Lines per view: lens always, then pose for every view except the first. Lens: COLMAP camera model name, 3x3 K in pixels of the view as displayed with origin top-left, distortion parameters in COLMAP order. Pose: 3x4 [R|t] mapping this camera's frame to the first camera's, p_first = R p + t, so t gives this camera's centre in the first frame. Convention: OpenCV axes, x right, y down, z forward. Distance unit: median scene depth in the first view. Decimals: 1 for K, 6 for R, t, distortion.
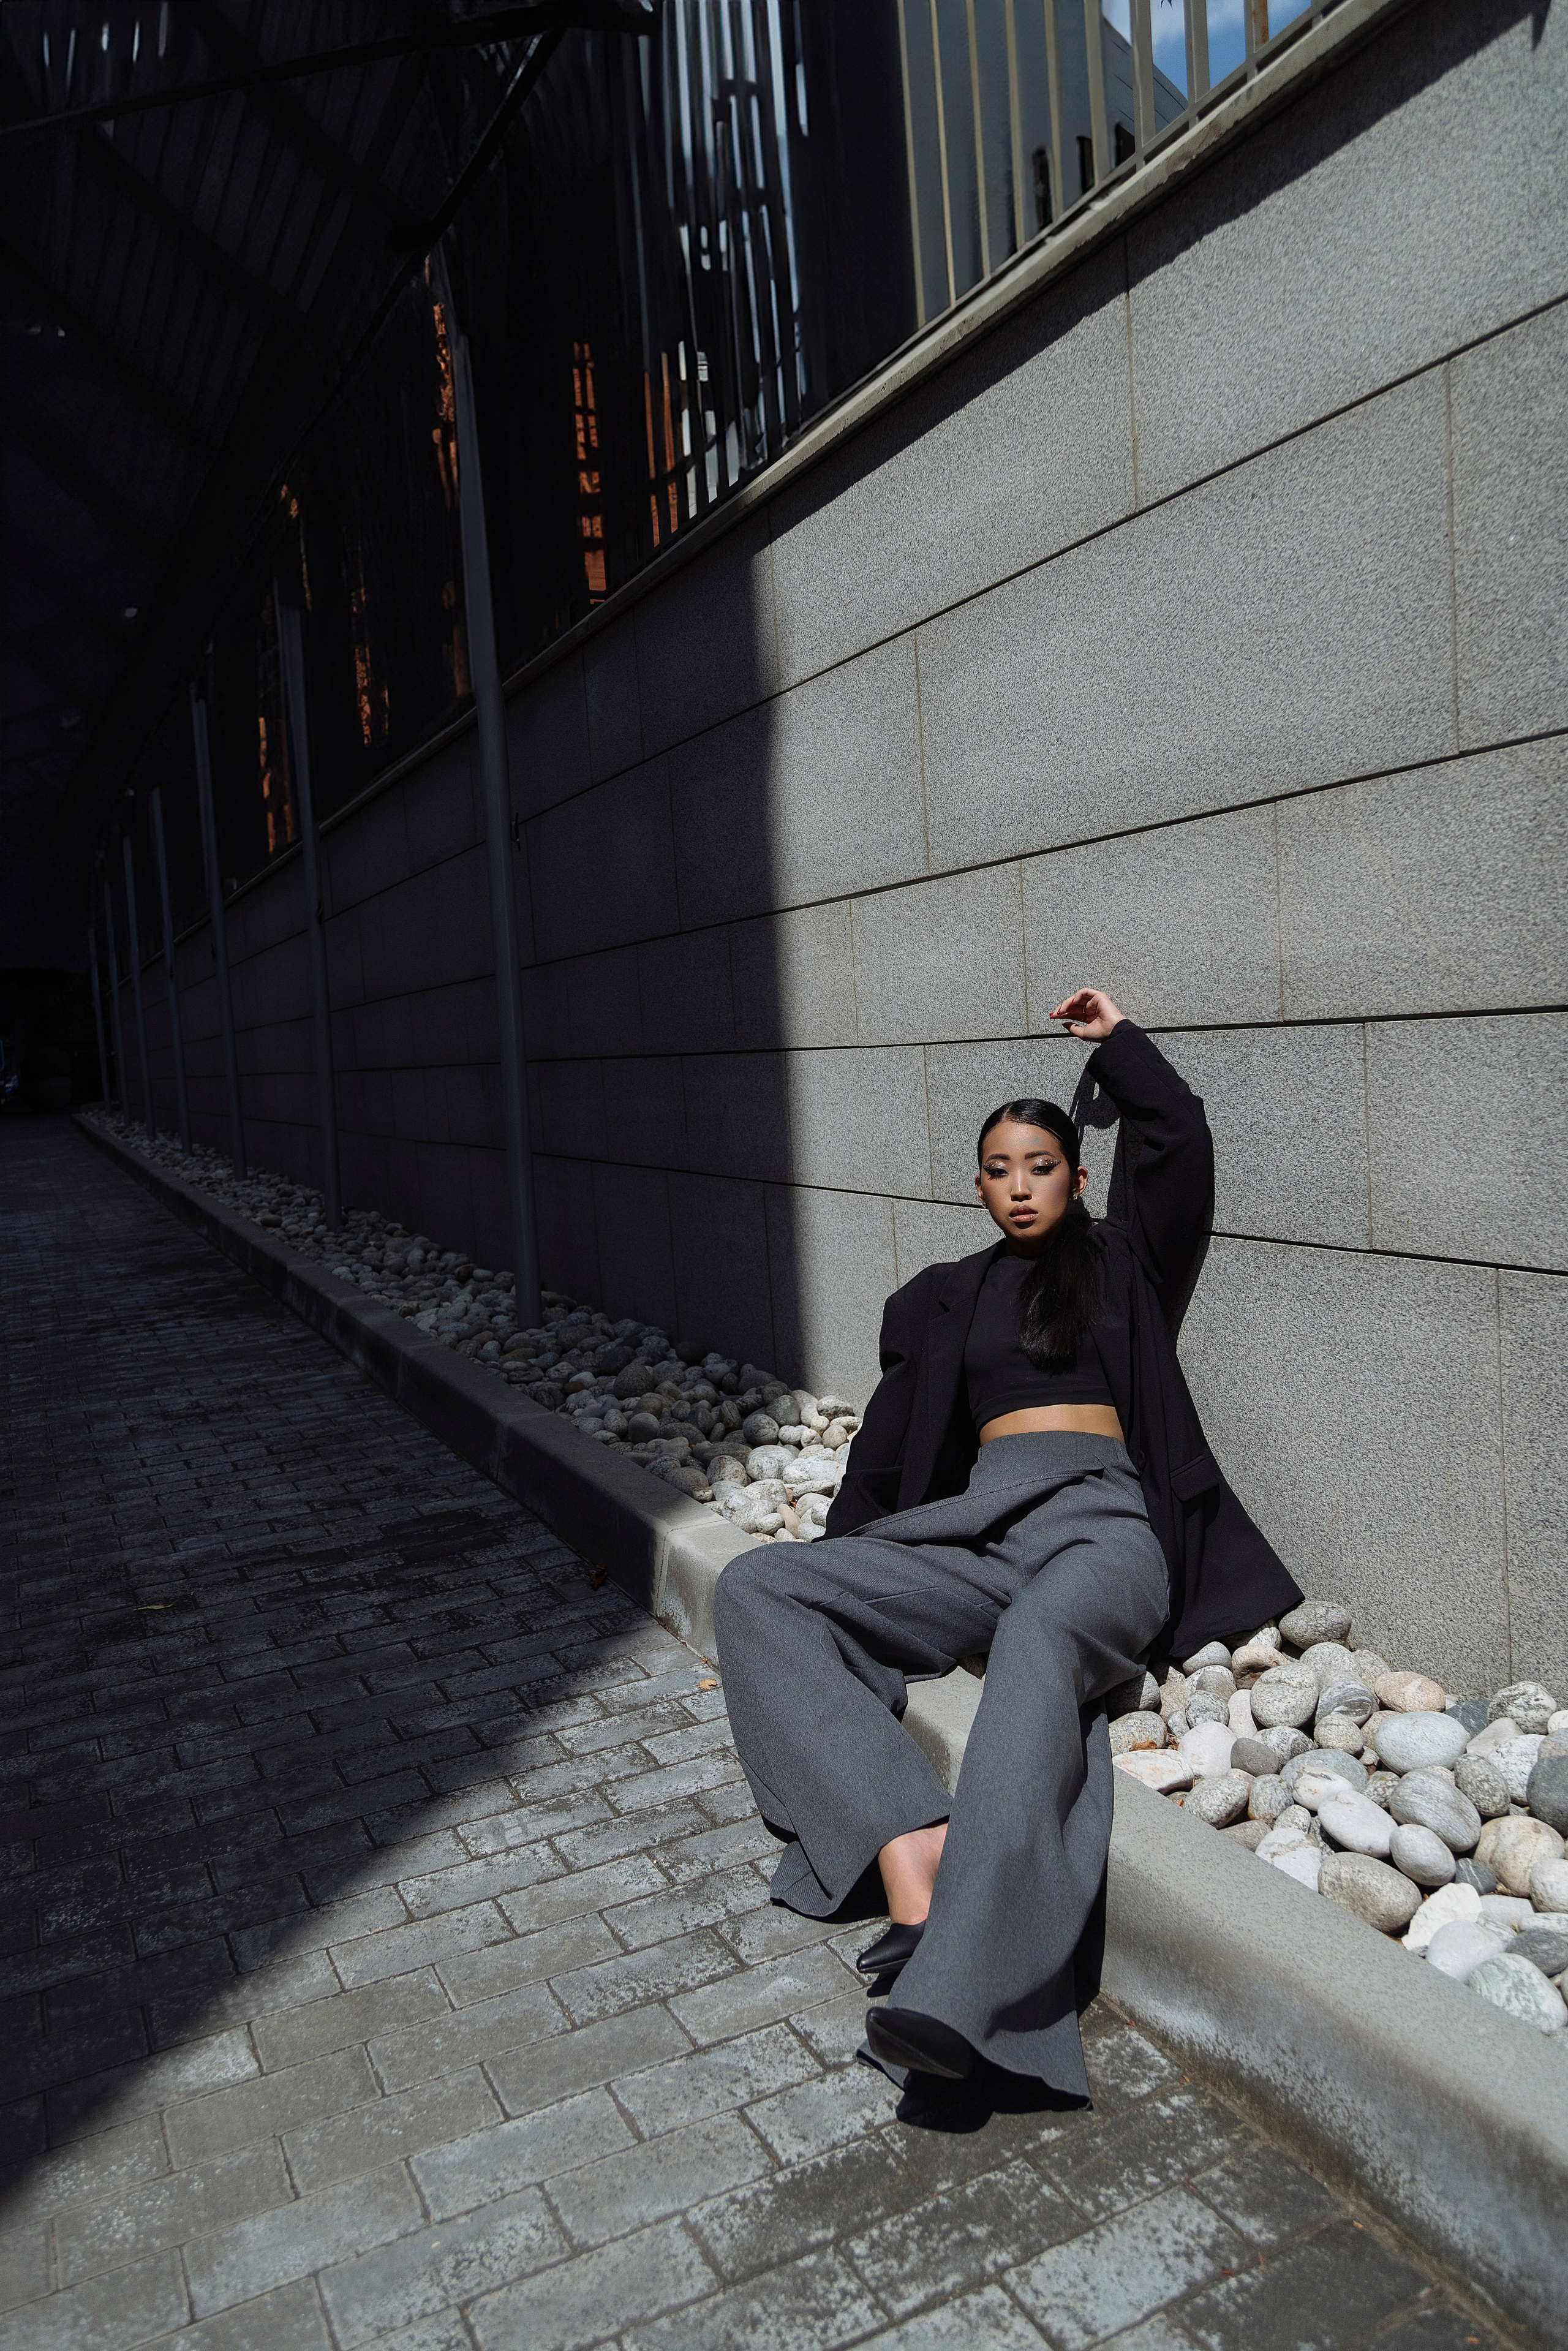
lens RADIAL K [[1507.0, 0, 796.6], [0, 1507.0, 1181.6], [0, 0, 1]] dist [-0.010611, 0.000259]
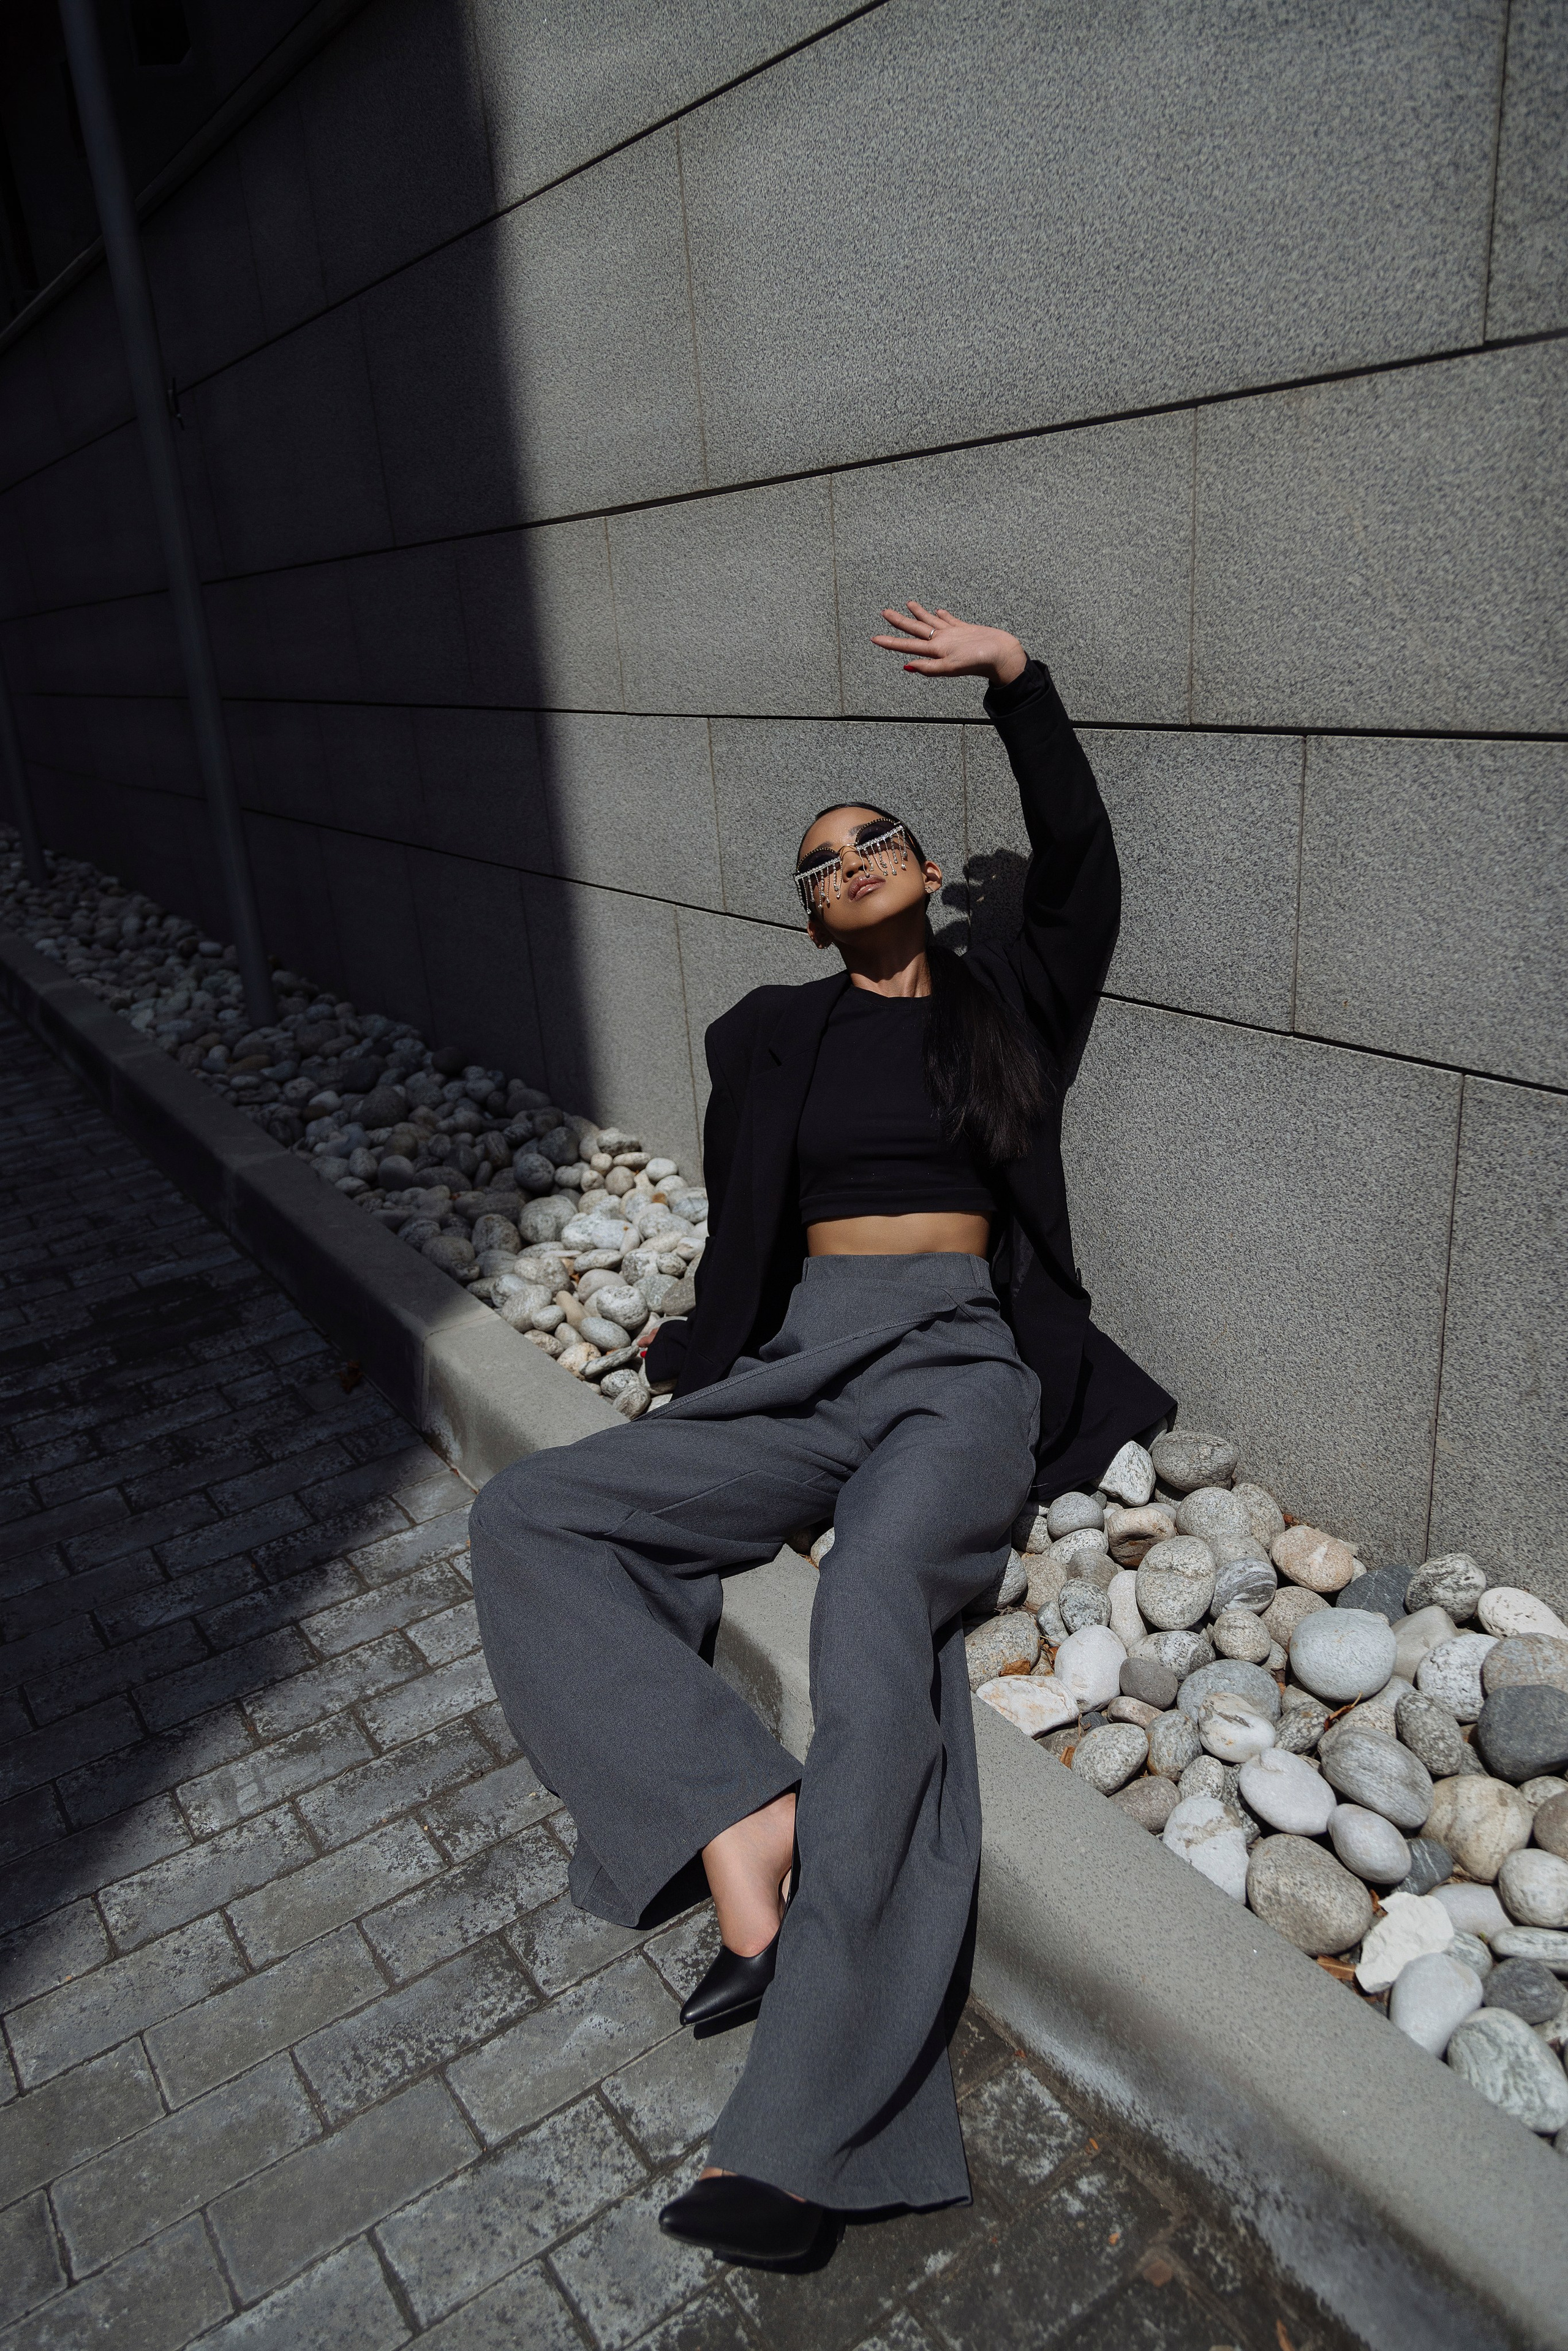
lens RADIAL K [[1507.0, 0, 796.6], [0, 1507.0, 1181.6], [0, 0, 1]] dist [-0.010611, 0.000259]
pose [[0.989027, -0.057232, 0.136200, 0.013039], [0.020864, 0.966783, 0.254745, -0.086008], [-0.146255, -0.249108, 0.957369, 0.264661]]
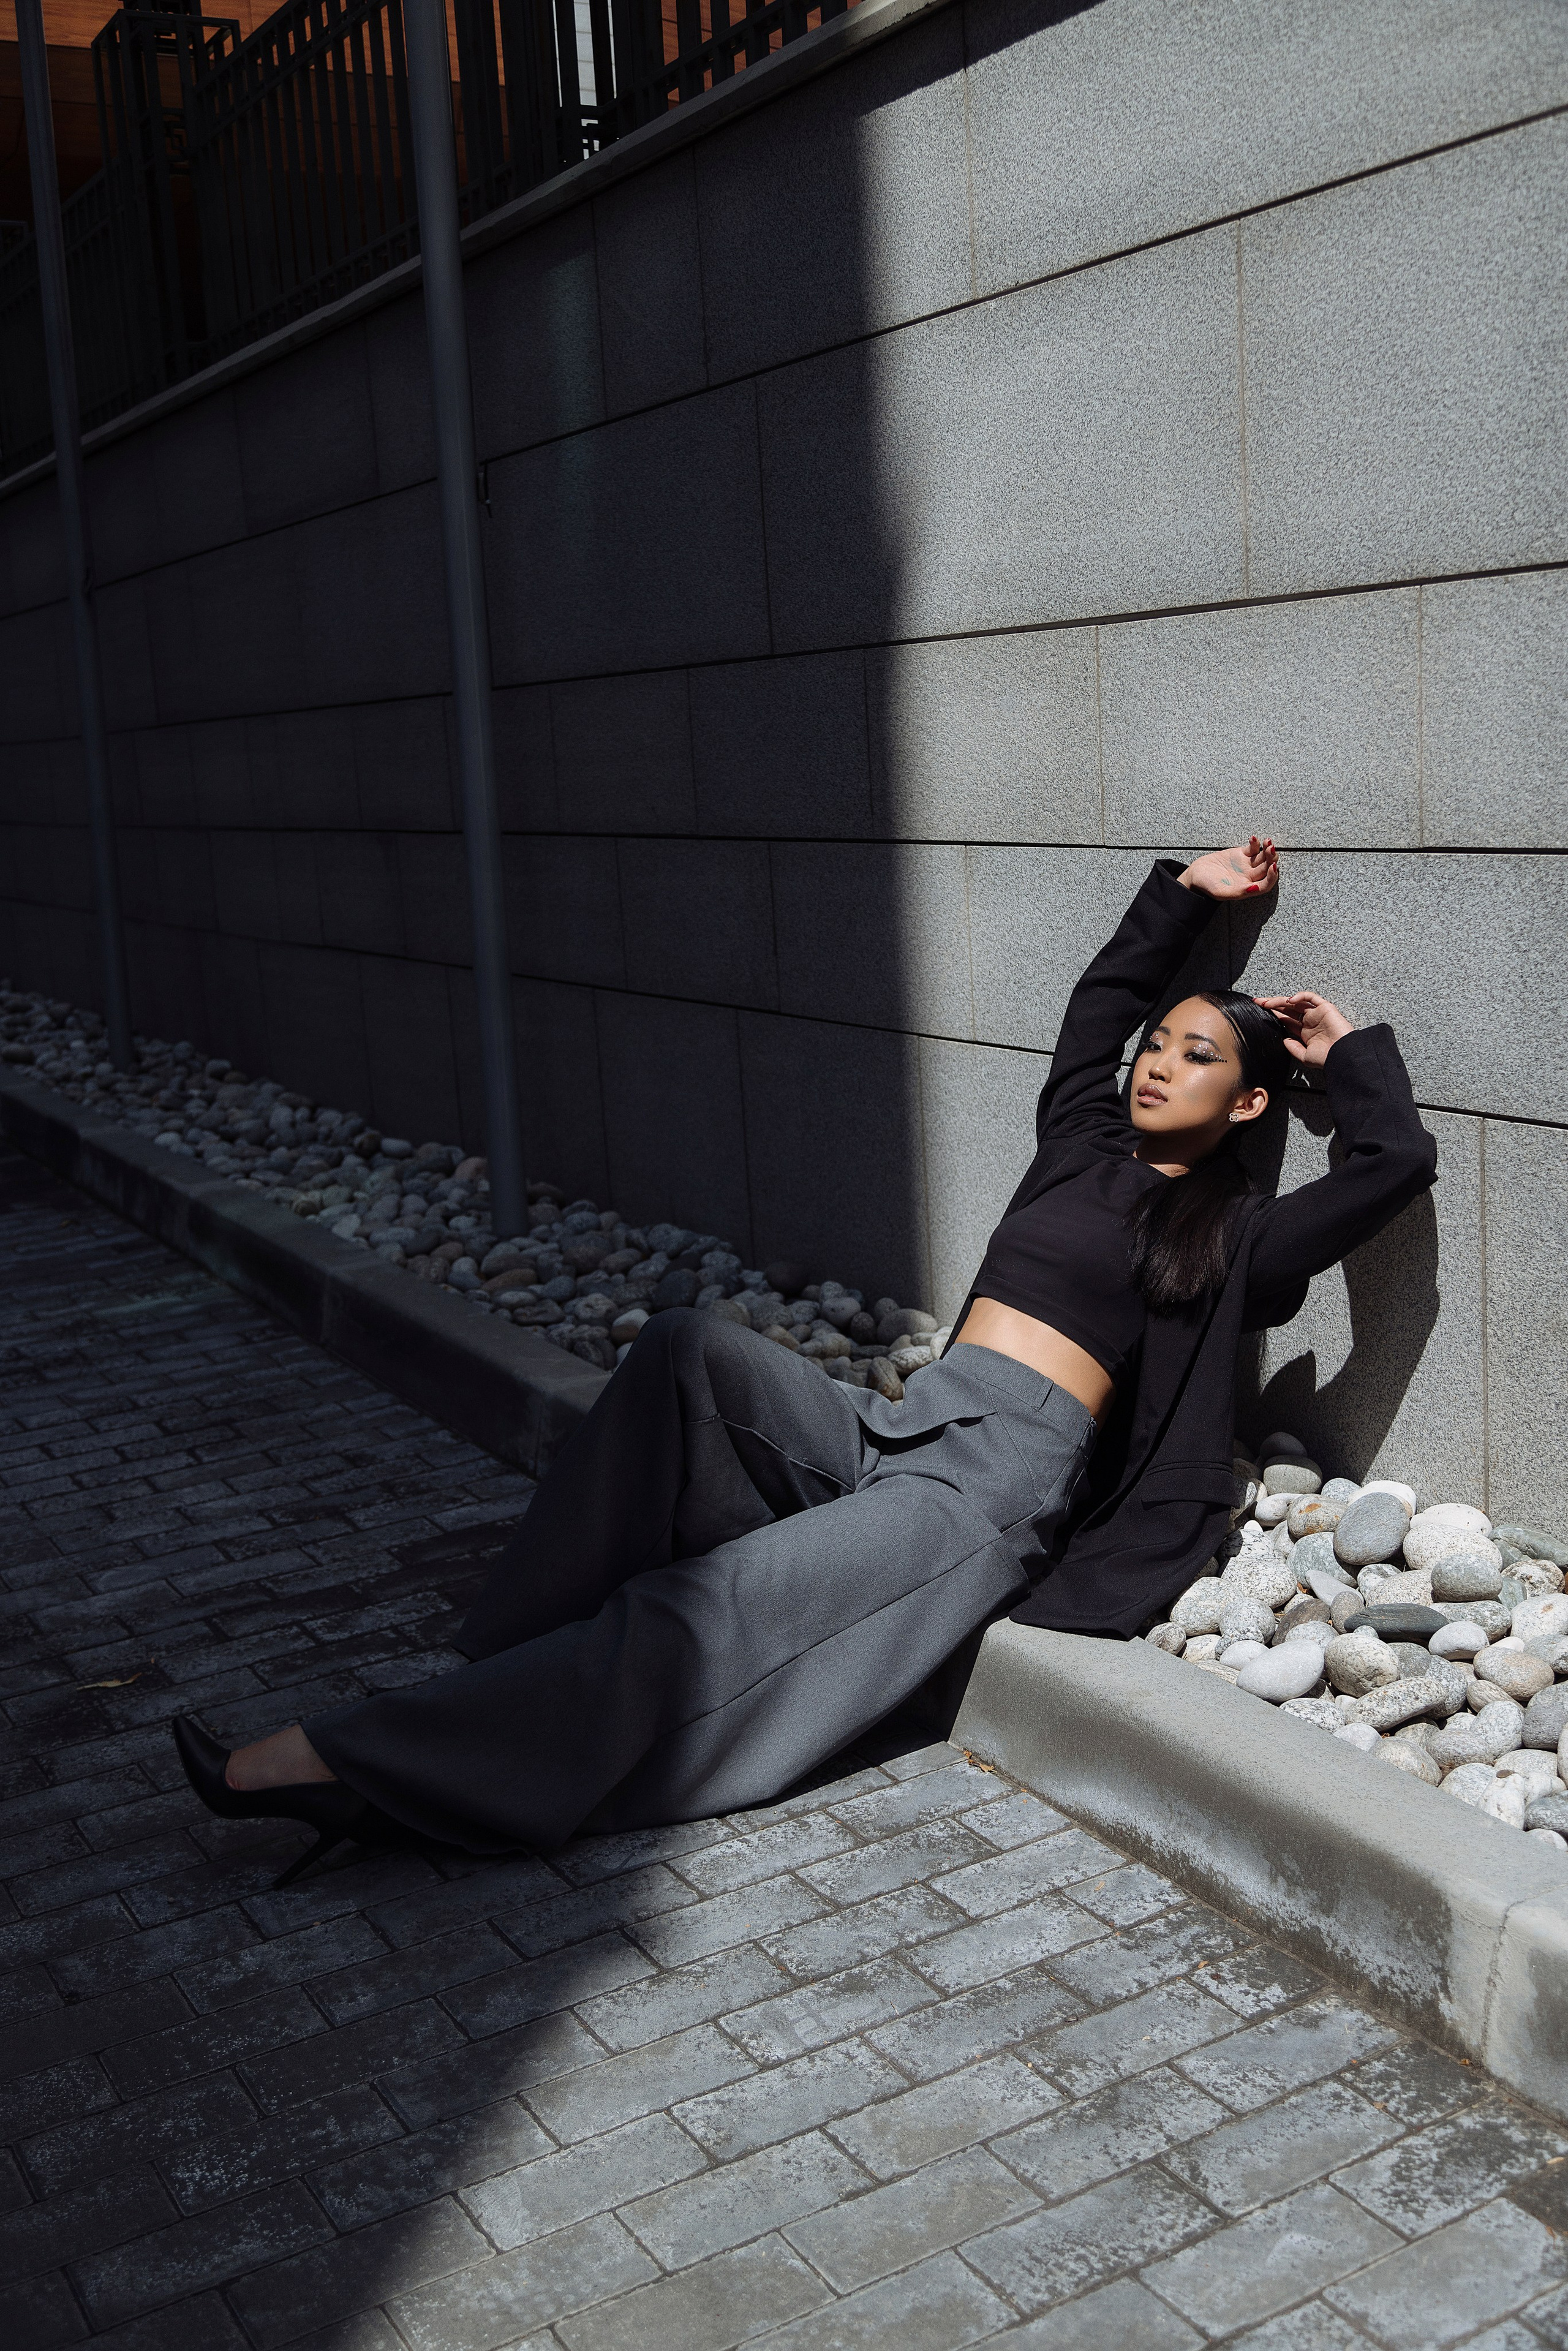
lens RADIAL K [[2204.2, 0, 839.4], [0, 2204.2, 1182.6], [0, 0, 1]] dist [-0.011563, -0.007636]
pose [[0.998564, -0.010553, 0.052530, -0.223206], [0.005480, 0.995387, 0.095784, -0.058811], [-0.053299, -0.095358, 0.994015, 0.013369]]
